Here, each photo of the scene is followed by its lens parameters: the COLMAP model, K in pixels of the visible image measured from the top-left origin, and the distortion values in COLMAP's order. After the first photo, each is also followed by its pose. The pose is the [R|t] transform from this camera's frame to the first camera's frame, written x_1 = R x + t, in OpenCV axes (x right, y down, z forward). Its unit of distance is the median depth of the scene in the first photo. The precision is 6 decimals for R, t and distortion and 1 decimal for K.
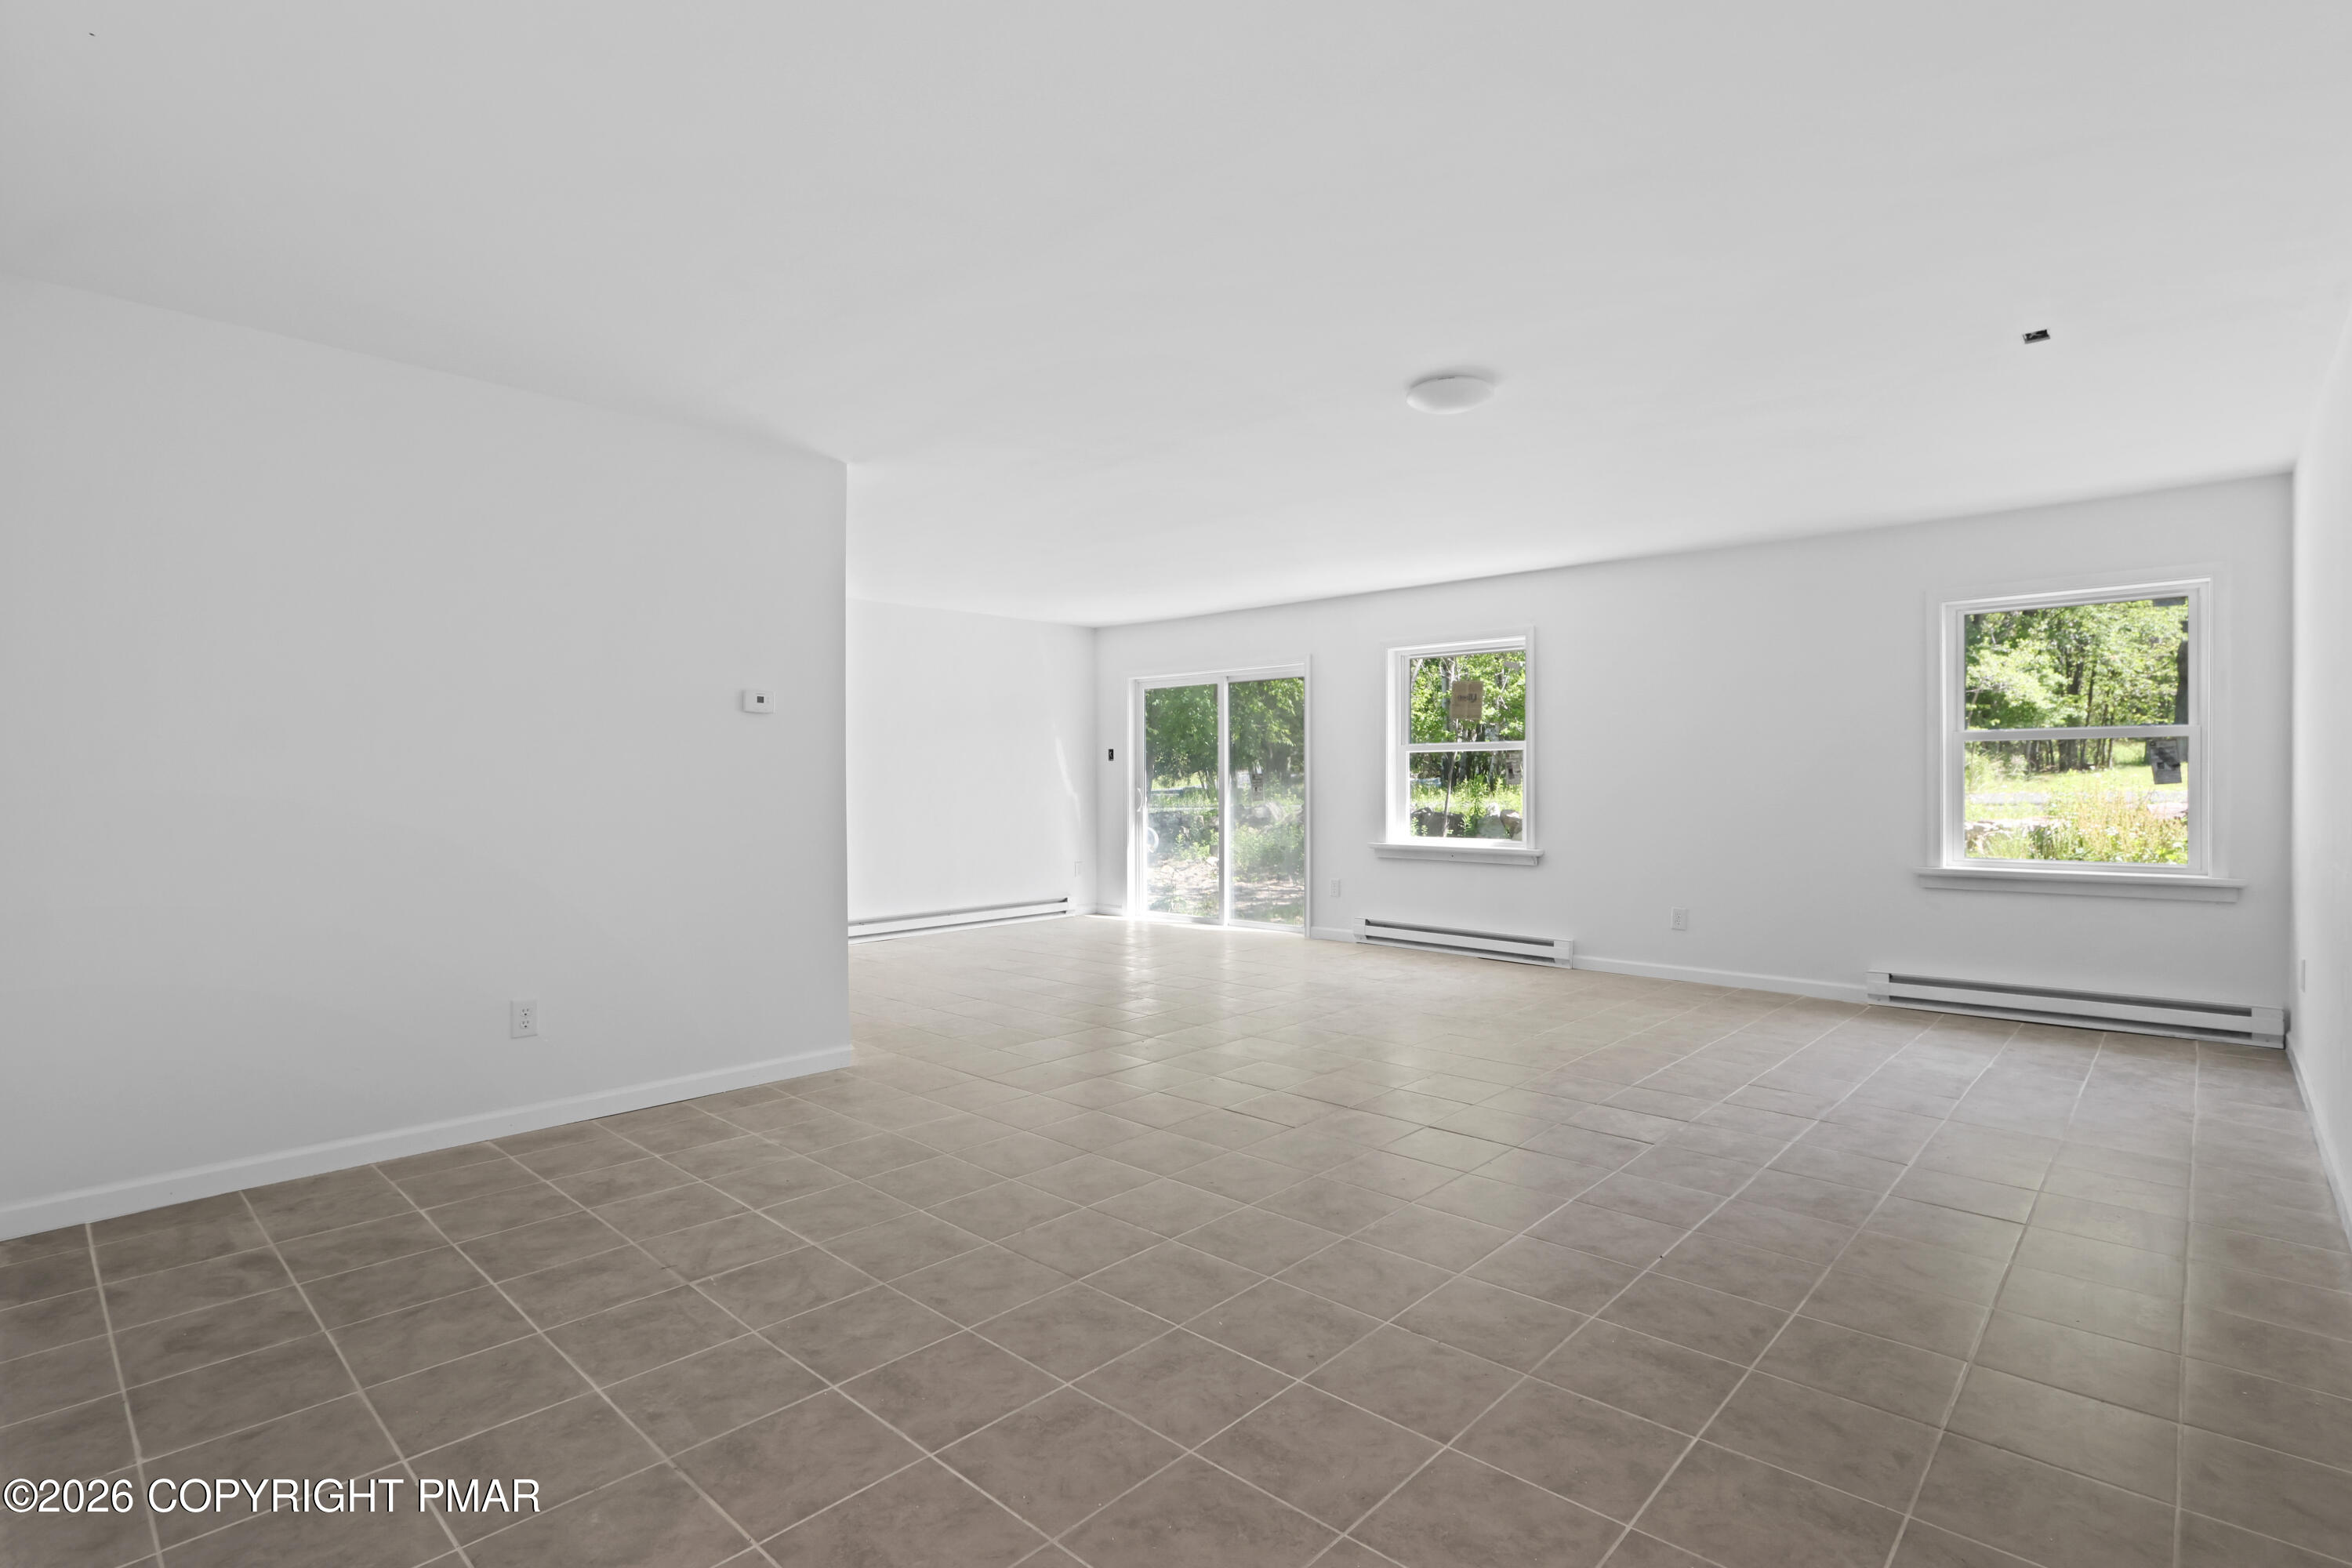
lens RADIAL K [[1099.2, 0, 1182.0], [0, 1099.2, 784.3], [0, 0, 1]] dist [-0.016957, 0.001502]
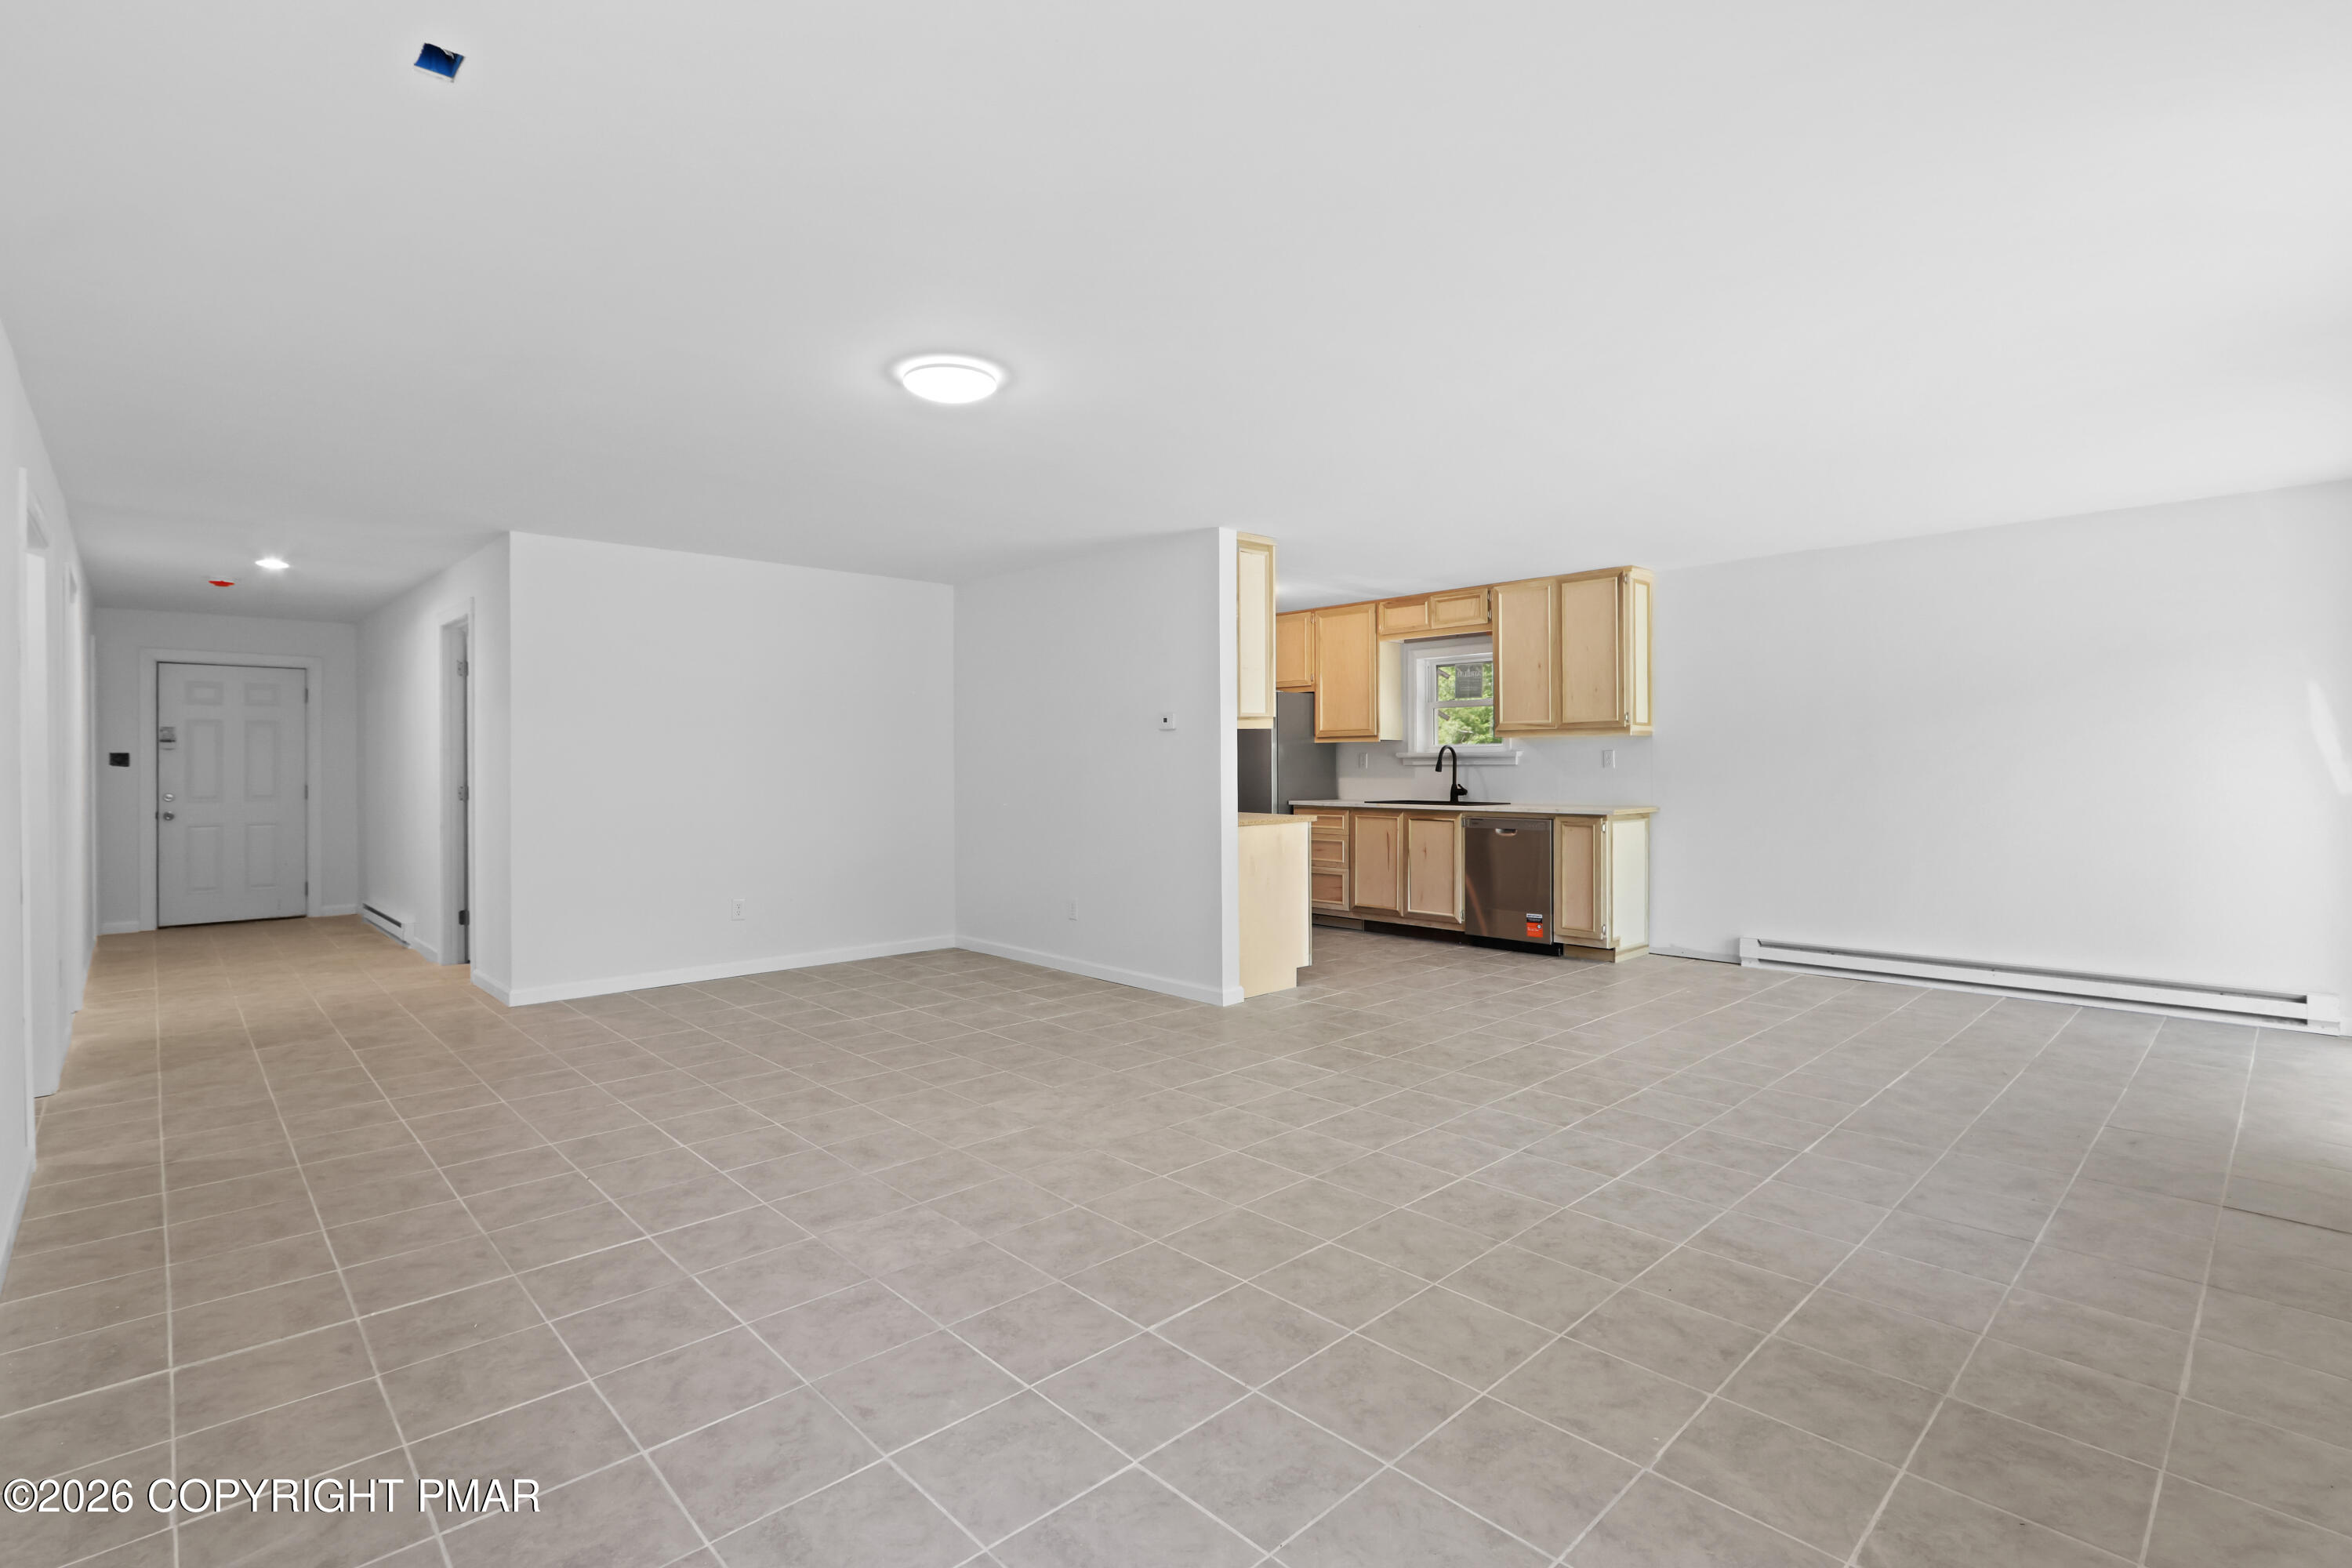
lens RADIAL K [[1099.2, 0, 1167.5], [0, 1099.2, 770.0], [0, 0, 1]] dist [-0.016957, 0.001502]
pose [[-0.061251, 0.007581, -0.998094, 1.721868], [0.000327, 0.999971, 0.007575, -0.039377], [0.998122, 0.000138, -0.061252, 1.831940]]
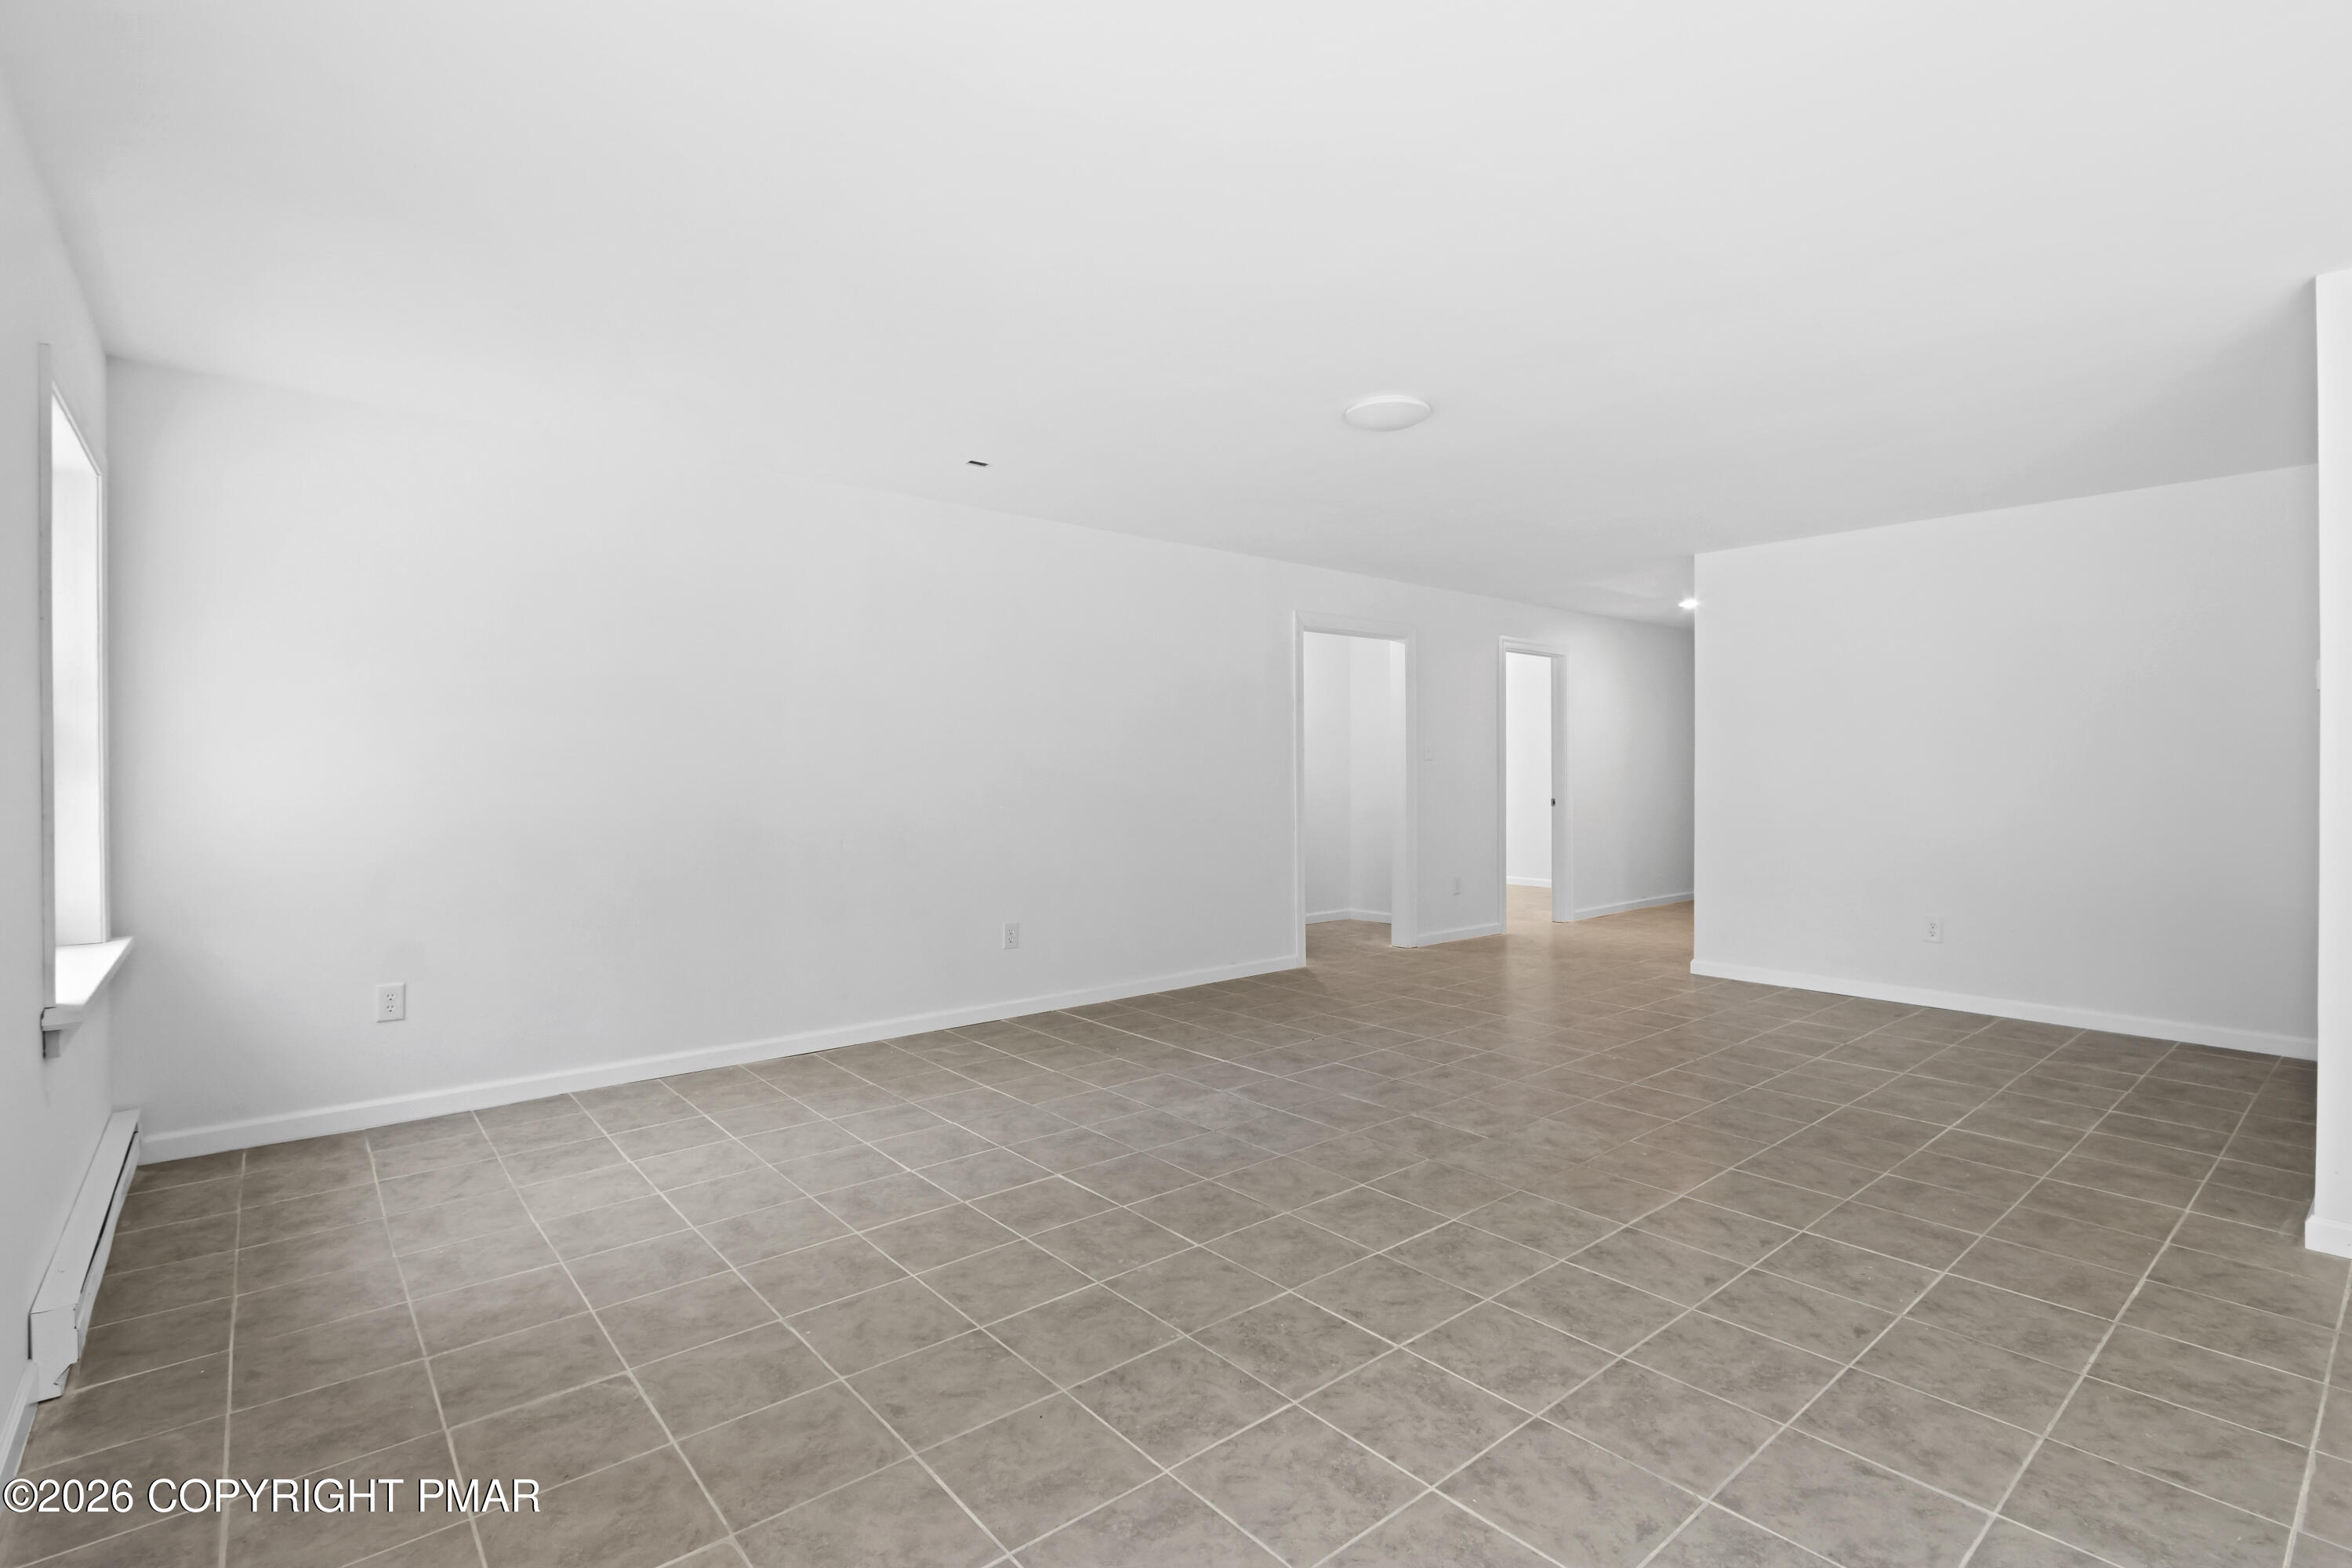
lens RADIAL K [[1099.2, 0, 1180.7], [0, 1099.2, 775.9], [0, 0, 1]] dist [-0.016957, 0.001502]
pose [[-0.992946, 0.003771, 0.118508, 0.468992], [0.005050, 0.999932, 0.010494, -0.036867], [-0.118461, 0.011018, -0.992898, 3.043942]]
